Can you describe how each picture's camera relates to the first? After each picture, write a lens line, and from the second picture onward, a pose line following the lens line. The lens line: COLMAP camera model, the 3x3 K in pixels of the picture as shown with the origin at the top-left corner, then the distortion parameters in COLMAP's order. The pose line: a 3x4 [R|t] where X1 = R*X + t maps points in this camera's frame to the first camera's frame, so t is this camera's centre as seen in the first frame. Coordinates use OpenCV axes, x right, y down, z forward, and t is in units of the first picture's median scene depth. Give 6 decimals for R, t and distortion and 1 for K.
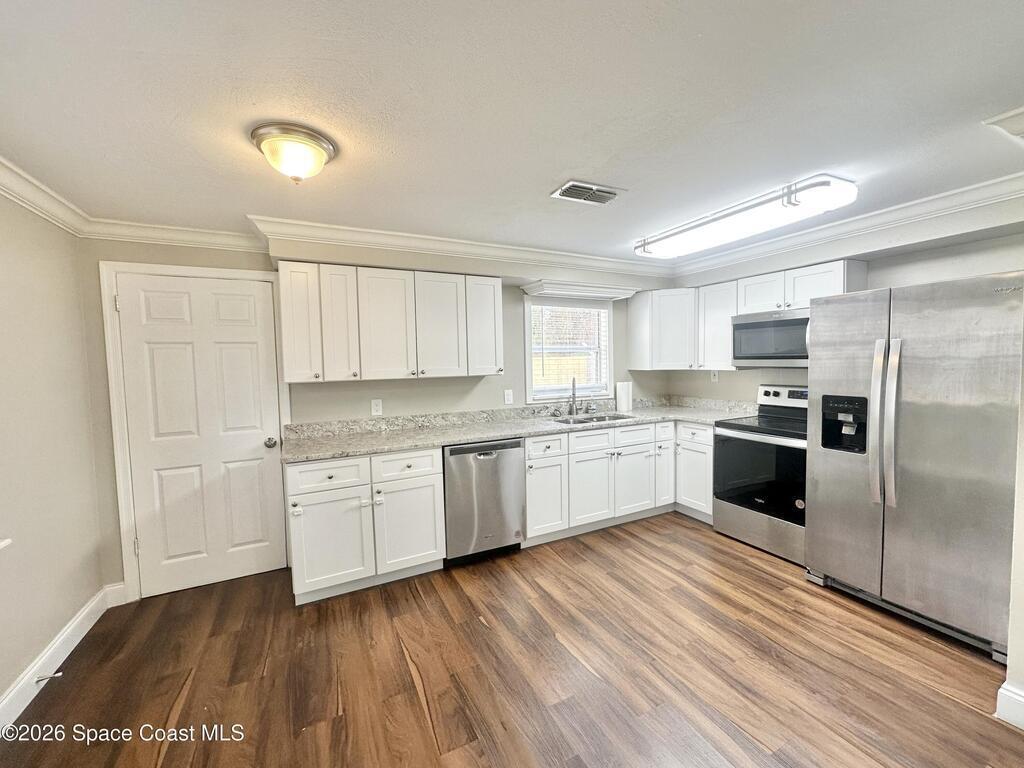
lens RADIAL K [[406.1, 0, 512.0], [0, 406.1, 384.0], [0, 0, 1]] dist [-0.000800, 0.000127]
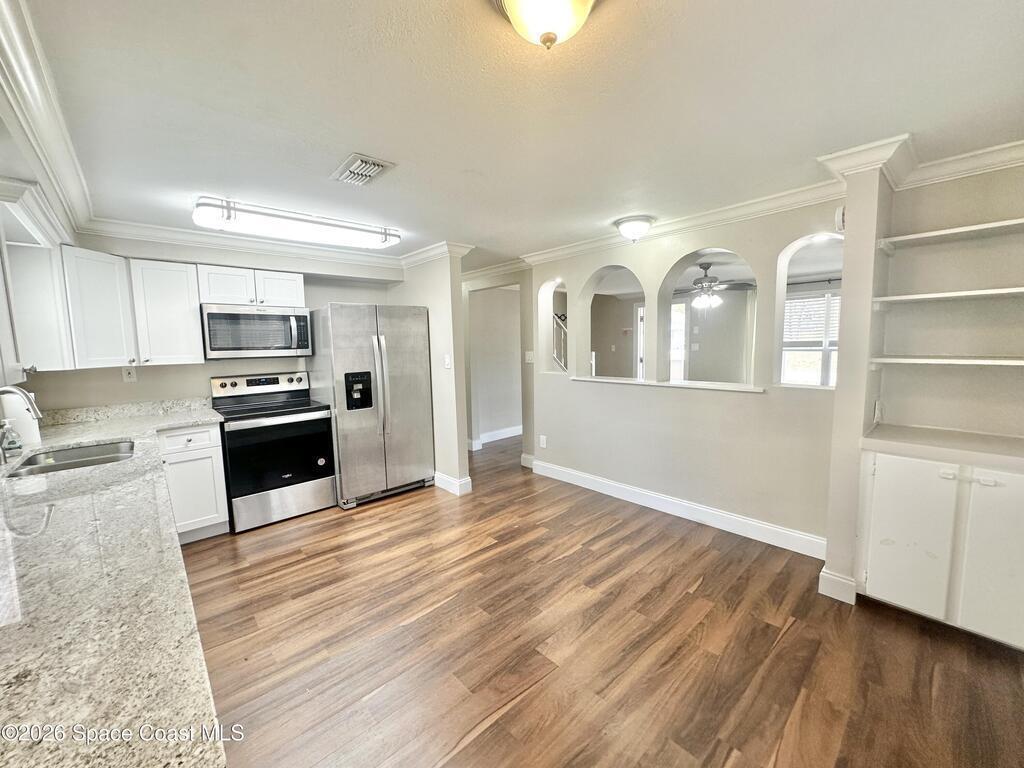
lens RADIAL K [[409.2, 0, 508.8], [0, 409.2, 386.4], [0, 0, 1]] dist [-0.009395, 0.000362]
pose [[-0.269399, -0.076451, 0.959989, -0.692010], [0.083300, 0.991258, 0.102317, -0.023898], [-0.959419, 0.107531, -0.260676, 0.767884]]
